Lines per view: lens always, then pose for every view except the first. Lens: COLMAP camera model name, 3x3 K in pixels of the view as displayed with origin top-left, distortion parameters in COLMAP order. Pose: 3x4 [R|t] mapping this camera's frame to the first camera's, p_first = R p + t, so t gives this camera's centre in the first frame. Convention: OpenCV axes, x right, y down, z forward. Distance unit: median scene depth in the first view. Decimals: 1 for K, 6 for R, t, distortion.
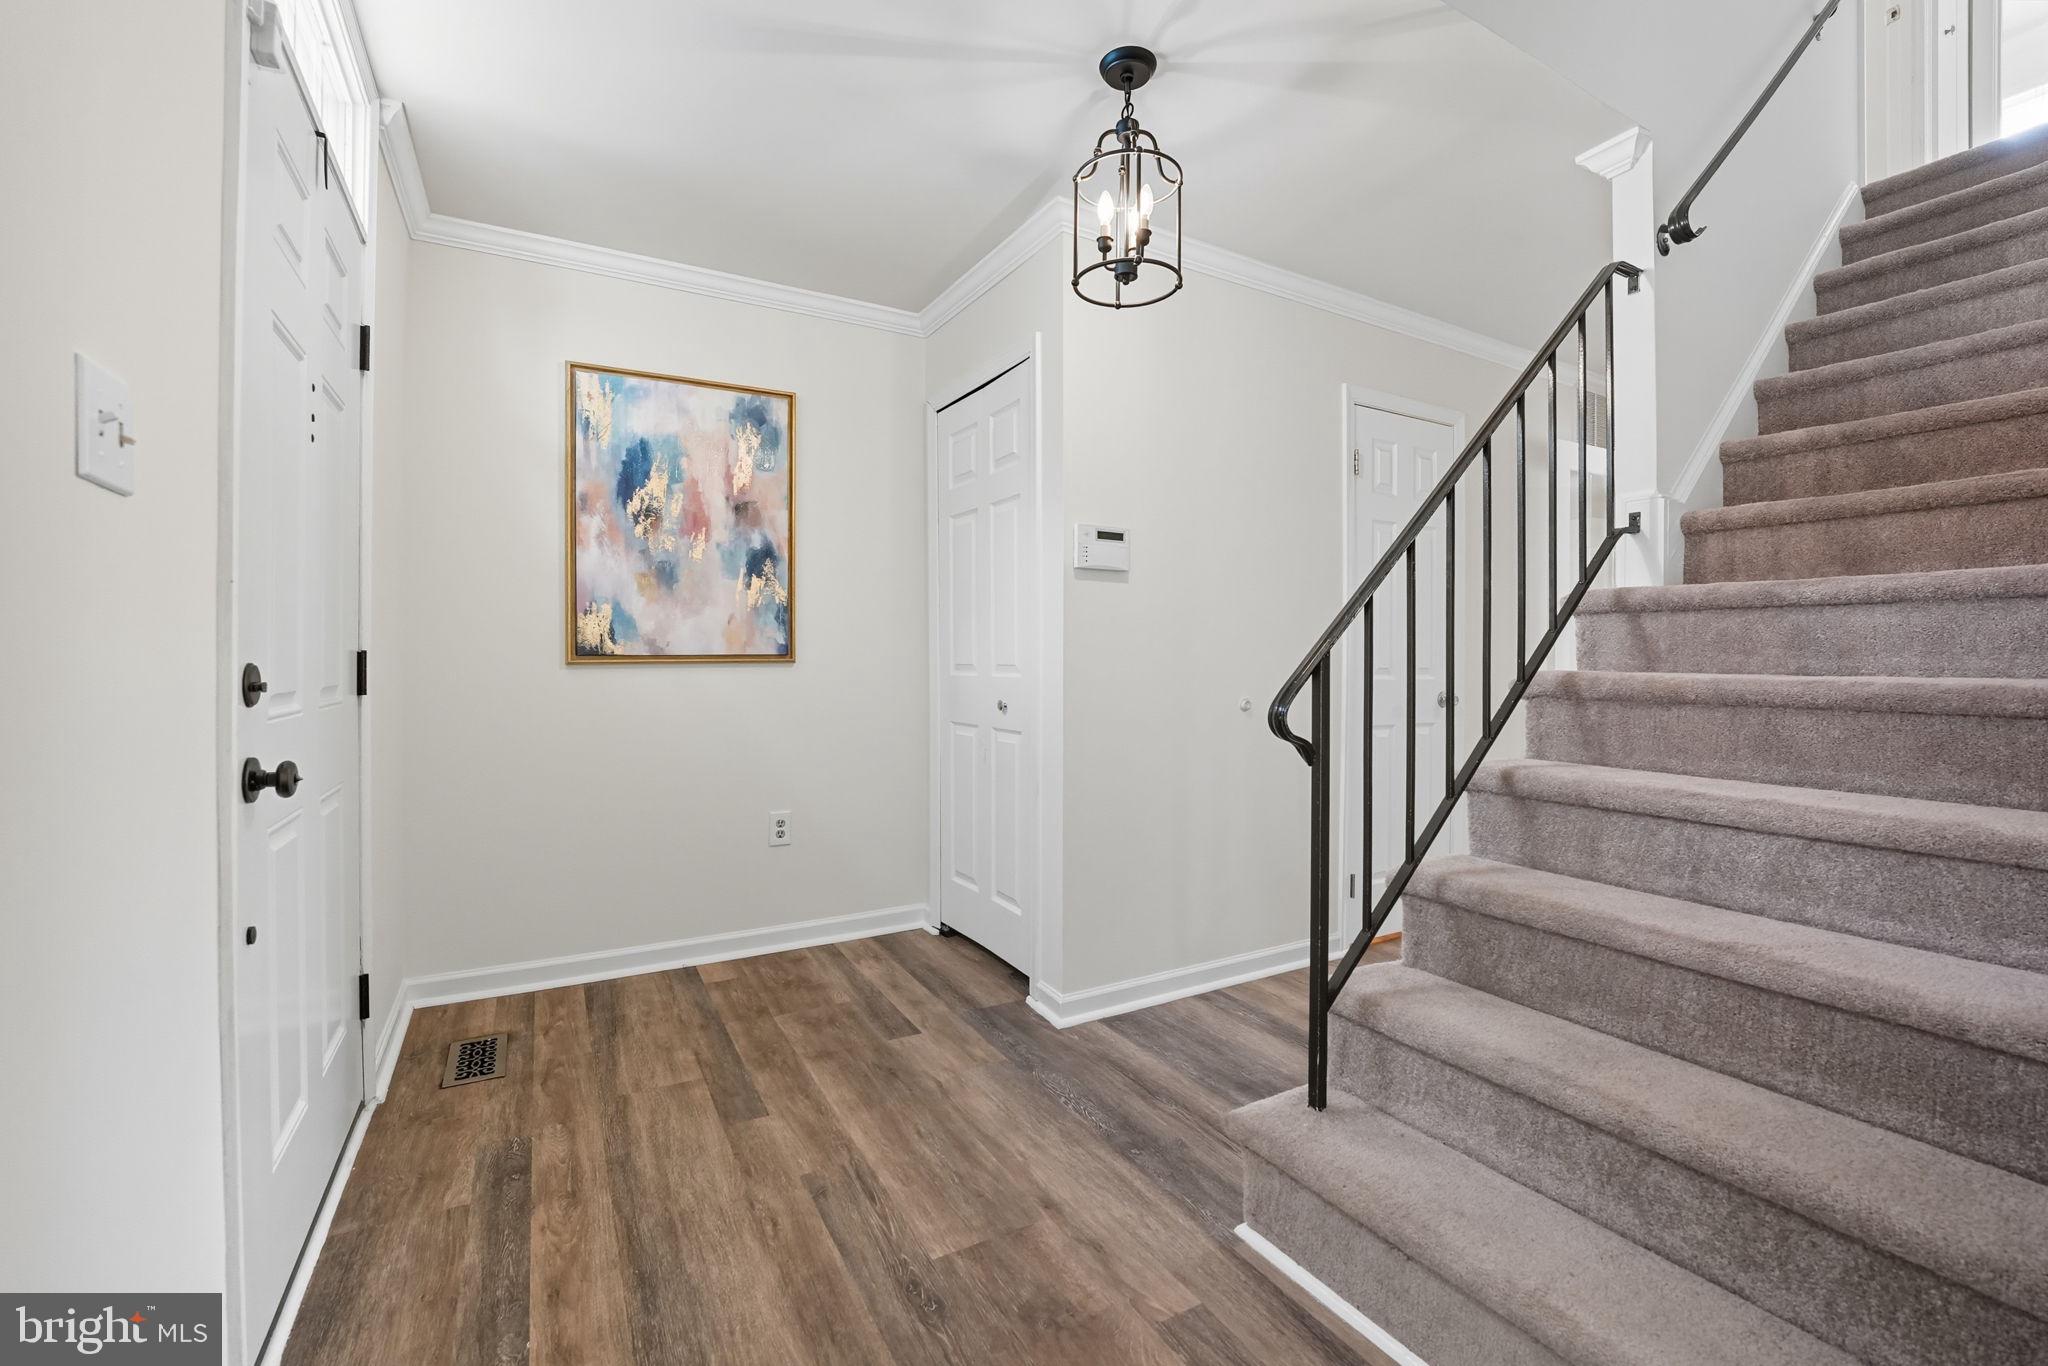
lens RADIAL K [[844.9, 0, 1022.6], [0, 844.9, 669.0], [0, 0, 1]] dist [-0.021241, -0.000975]
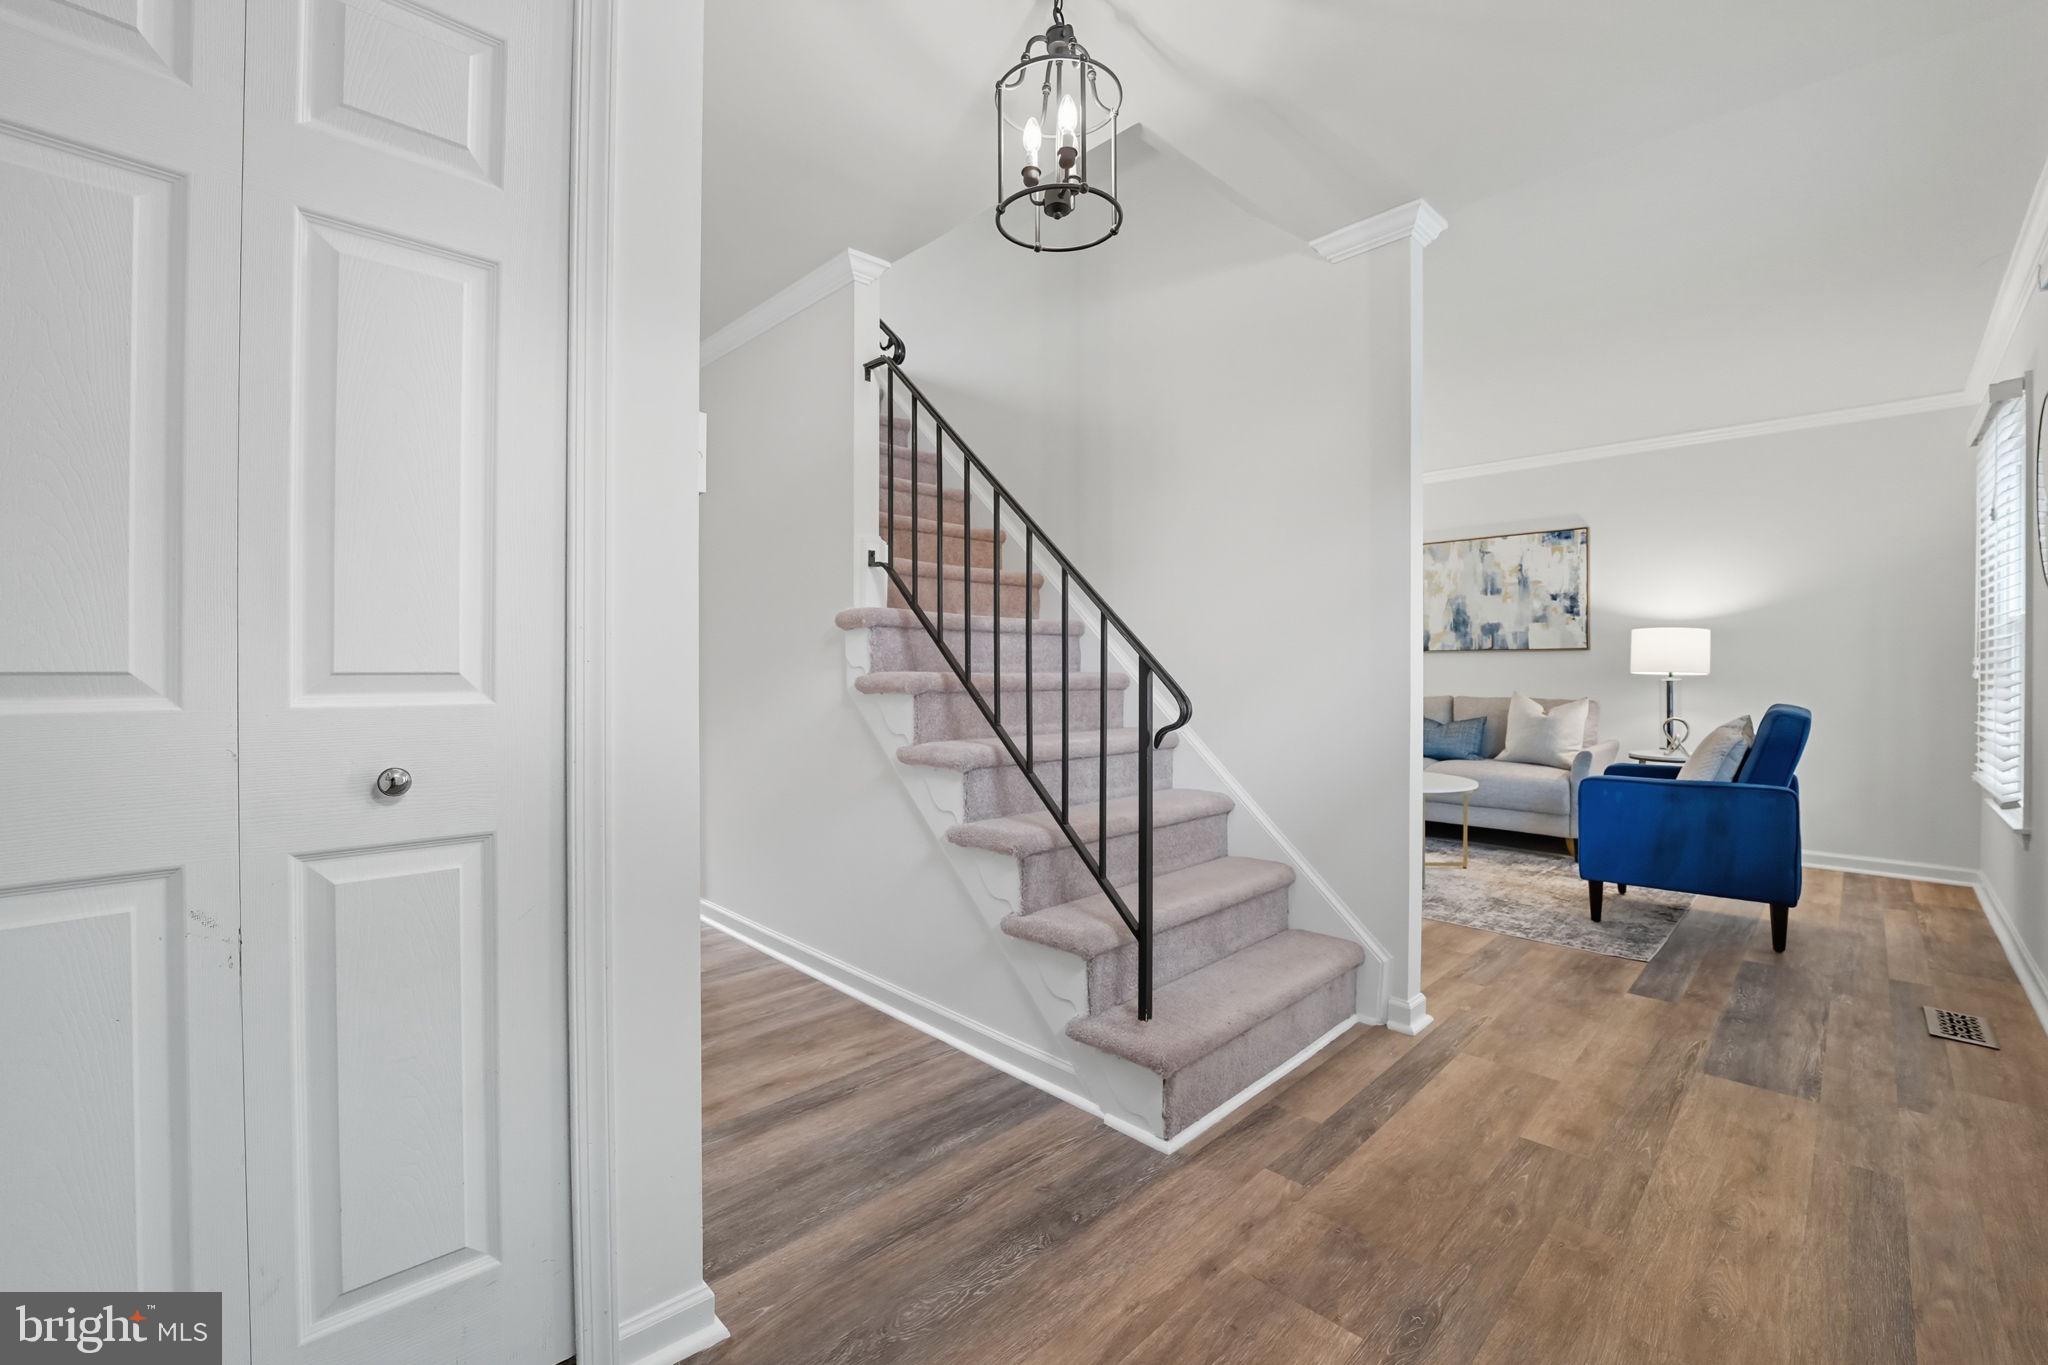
lens RADIAL K [[844.9, 0, 1022.6], [0, 844.9, 668.5], [0, 0, 1]] dist [-0.021241, -0.000975]
pose [[-0.250454, -0.008267, 0.968093, -0.767203], [0.003835, 0.999947, 0.009531, -0.016181], [-0.968121, 0.006100, -0.250410, 1.386435]]
